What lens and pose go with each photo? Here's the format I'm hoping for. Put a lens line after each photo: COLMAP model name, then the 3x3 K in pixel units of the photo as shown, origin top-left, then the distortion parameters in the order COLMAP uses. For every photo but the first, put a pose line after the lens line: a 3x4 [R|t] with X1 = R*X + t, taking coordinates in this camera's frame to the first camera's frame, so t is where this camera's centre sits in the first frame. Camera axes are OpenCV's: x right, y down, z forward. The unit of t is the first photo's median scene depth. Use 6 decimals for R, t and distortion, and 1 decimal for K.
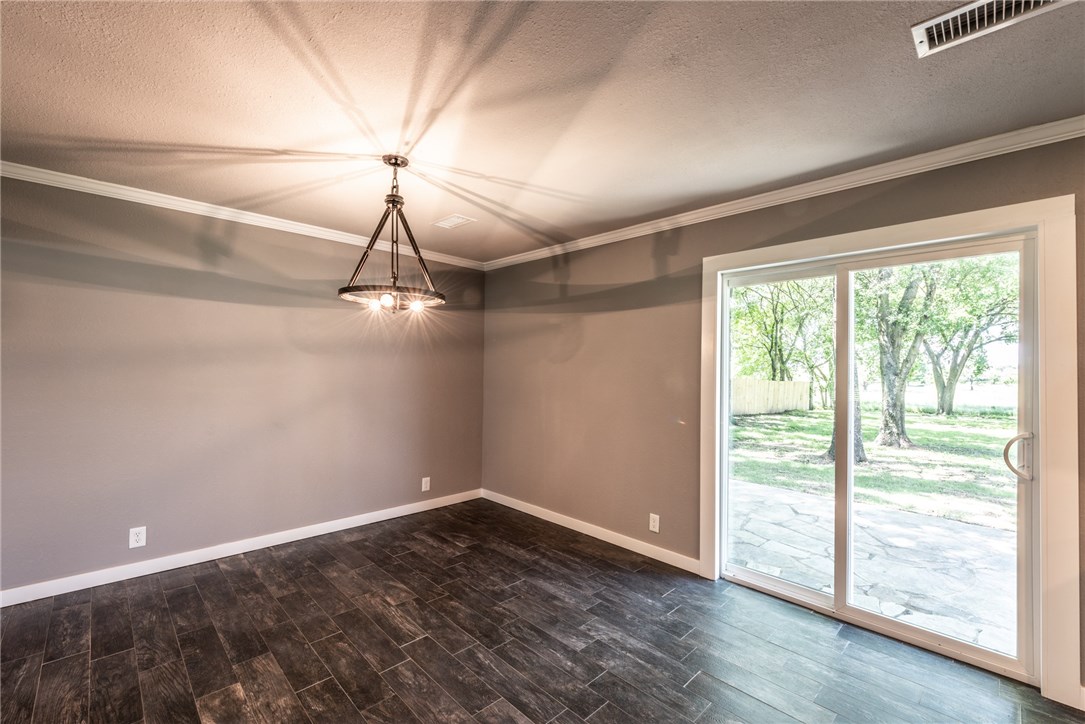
lens RADIAL K [[453.9, 0, 542.5], [0, 453.9, 362.0], [0, 0, 1]] dist [-0.000491, -0.000155]
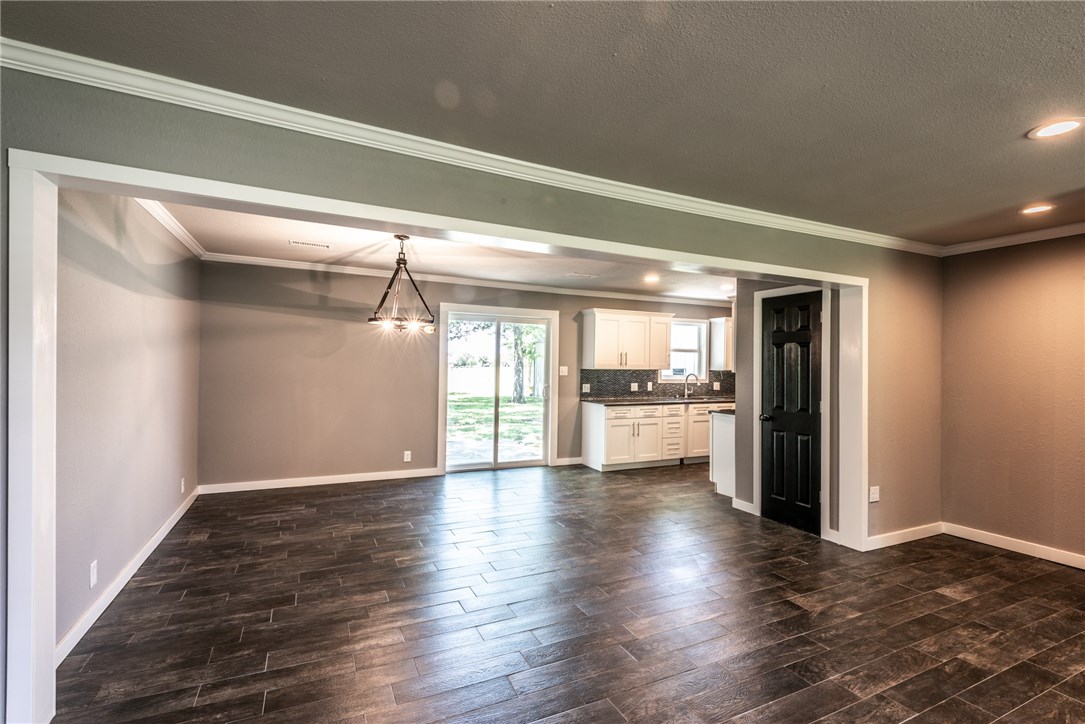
lens RADIAL K [[494.0, 0, 542.5], [0, 494.0, 362.0], [0, 0, 1]] dist [-0.003270, -0.000661]
pose [[0.327734, -0.004939, 0.944757, -1.397786], [-0.028161, 0.999491, 0.014994, -0.032016], [-0.944350, -0.031520, 0.327428, -0.044139]]
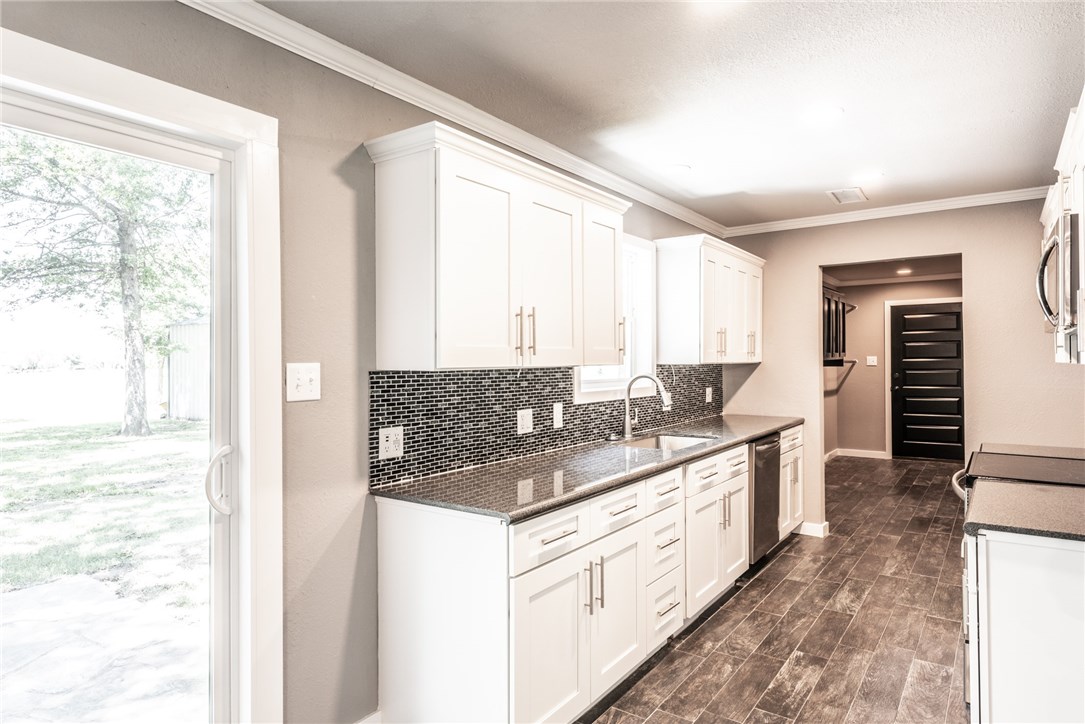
lens RADIAL K [[650.1, 0, 542.5], [0, 650.1, 362.0], [0, 0, 1]] dist [0.020869, 0.000249]
pose [[-0.167205, -0.014268, 0.985819, 0.022574], [-0.011964, 0.999851, 0.012442, 0.006976], [-0.985850, -0.009714, -0.167351, 0.465114]]
